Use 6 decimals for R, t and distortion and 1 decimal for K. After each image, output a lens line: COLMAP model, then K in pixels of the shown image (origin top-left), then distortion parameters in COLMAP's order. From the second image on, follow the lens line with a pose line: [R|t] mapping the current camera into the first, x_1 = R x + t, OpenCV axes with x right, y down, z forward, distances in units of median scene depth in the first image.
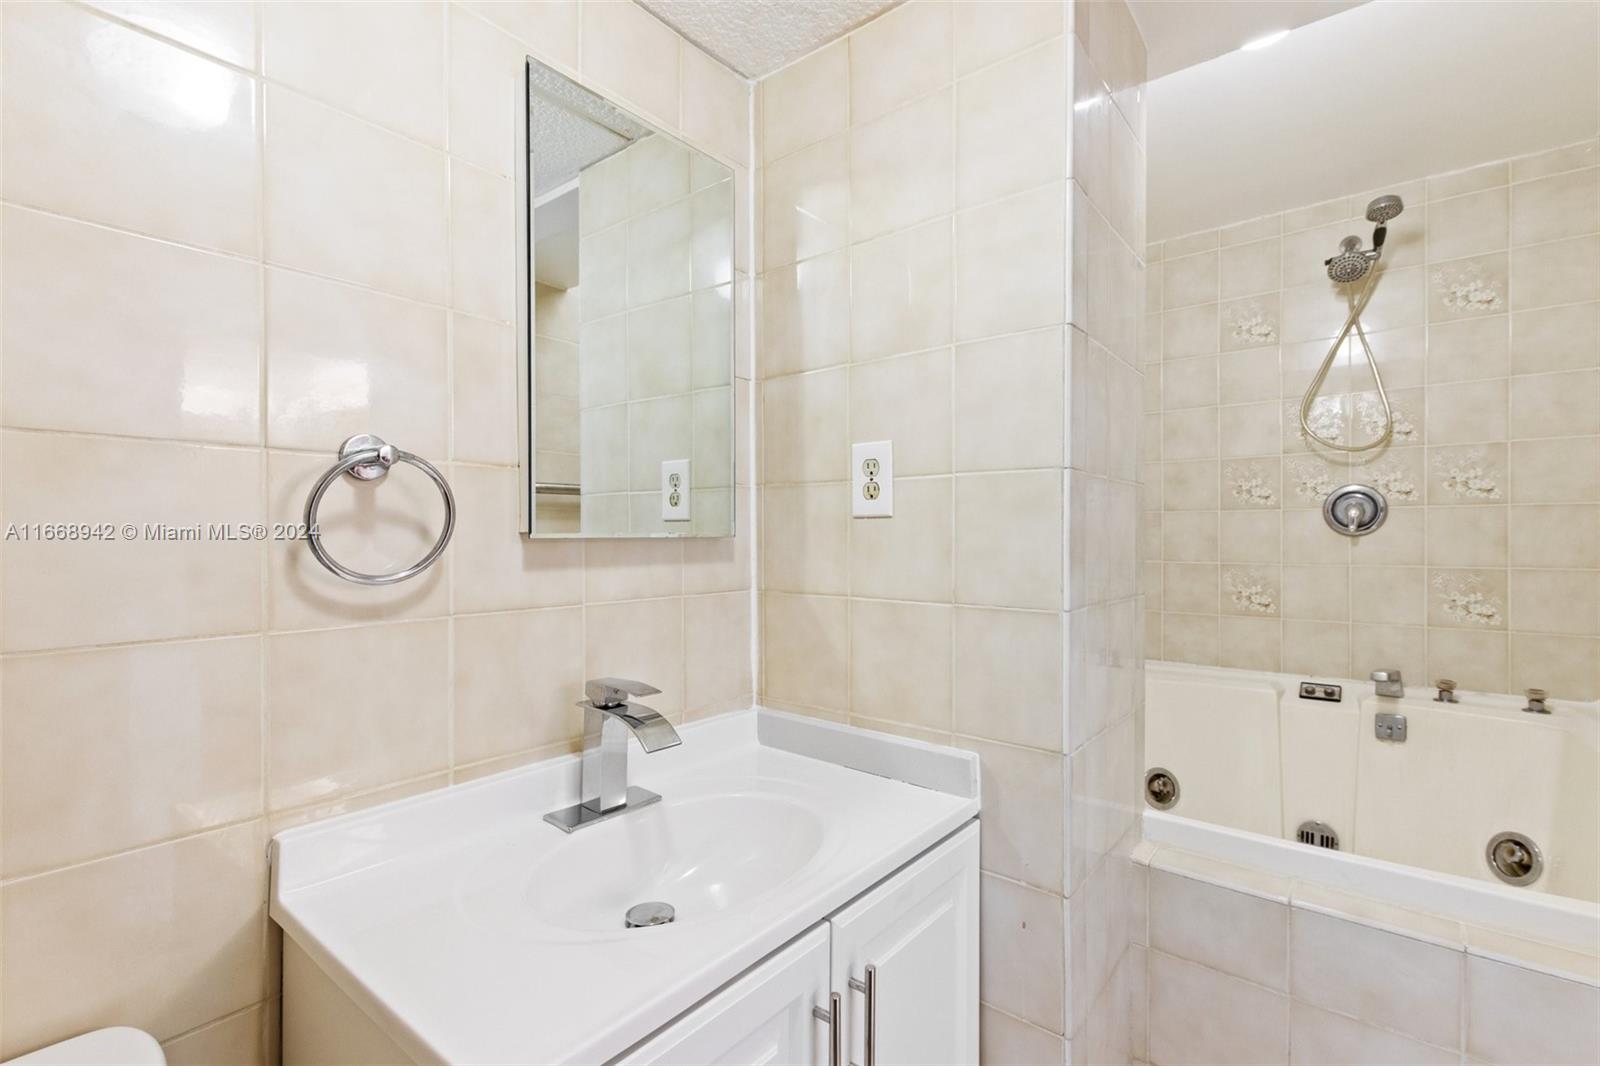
lens RADIAL K [[735.0, 0, 798.2], [0, 735.0, 544.9], [0, 0, 1]] dist [0.002062, 0.000090]
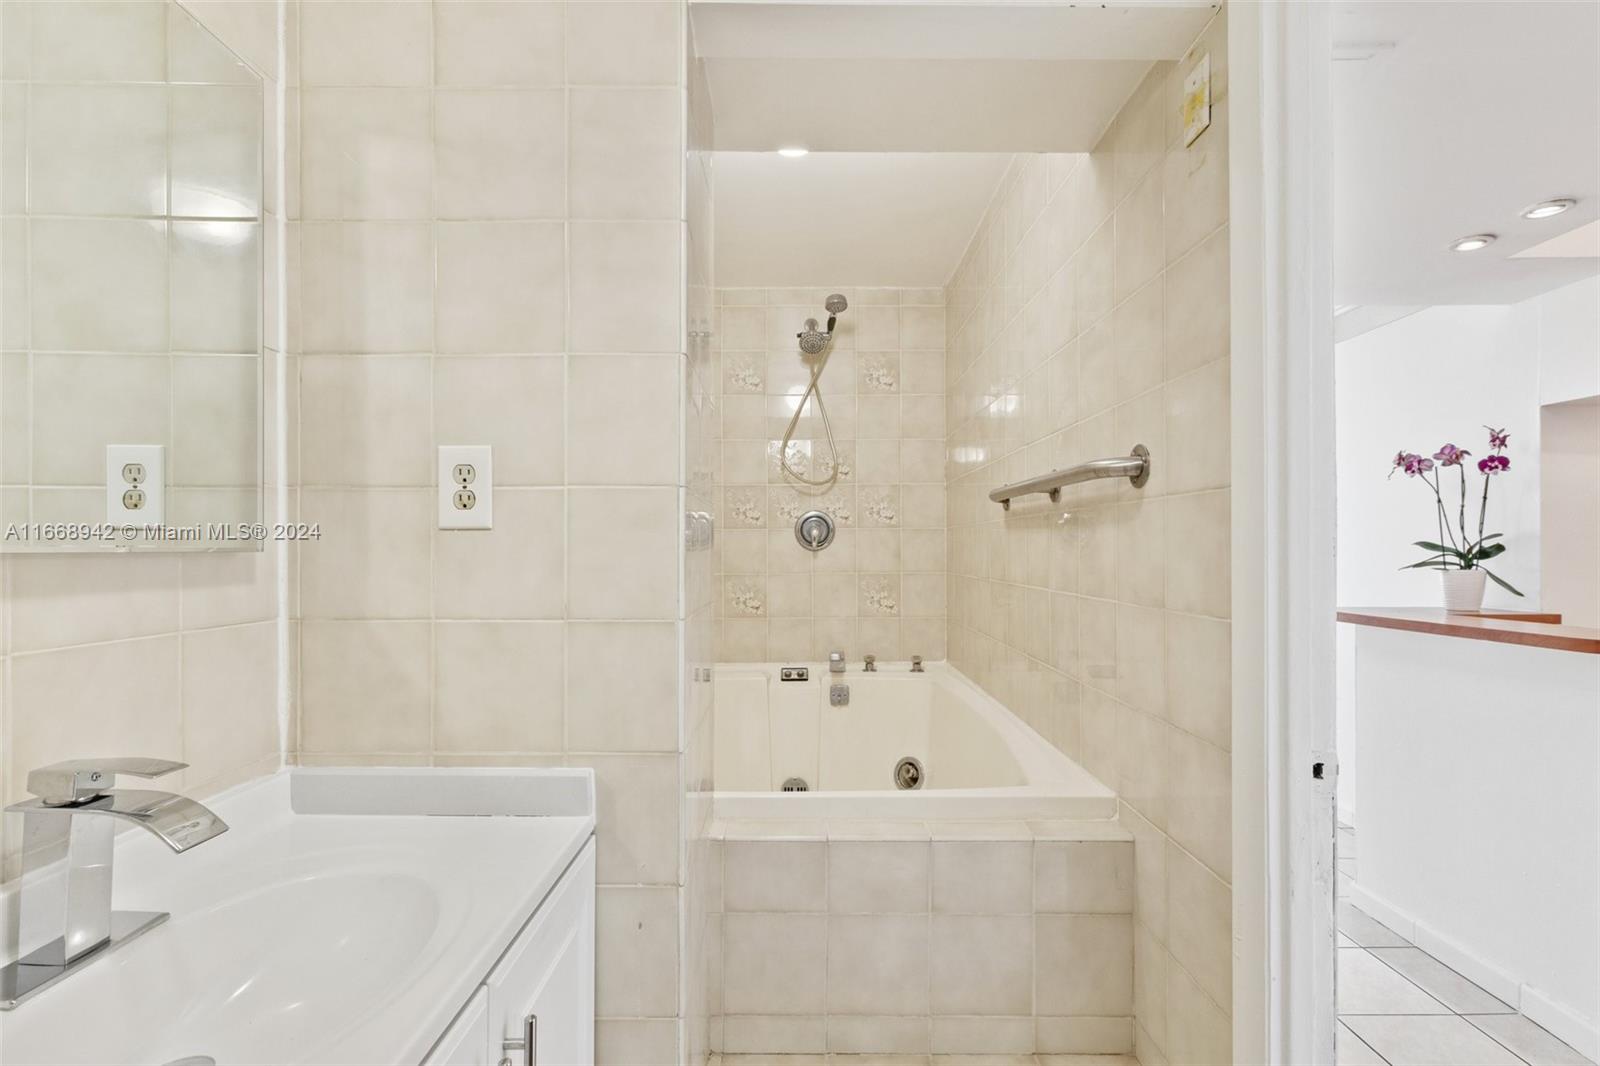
lens RADIAL K [[732.1, 0, 801.1], [0, 732.1, 553.5], [0, 0, 1]] dist [0.000075, -0.001048]
pose [[0.769231, -0.003280, 0.638962, -0.136366], [0.009472, 0.999935, -0.006269, 0.001296], [-0.638900, 0.010875, 0.769213, 0.044456]]
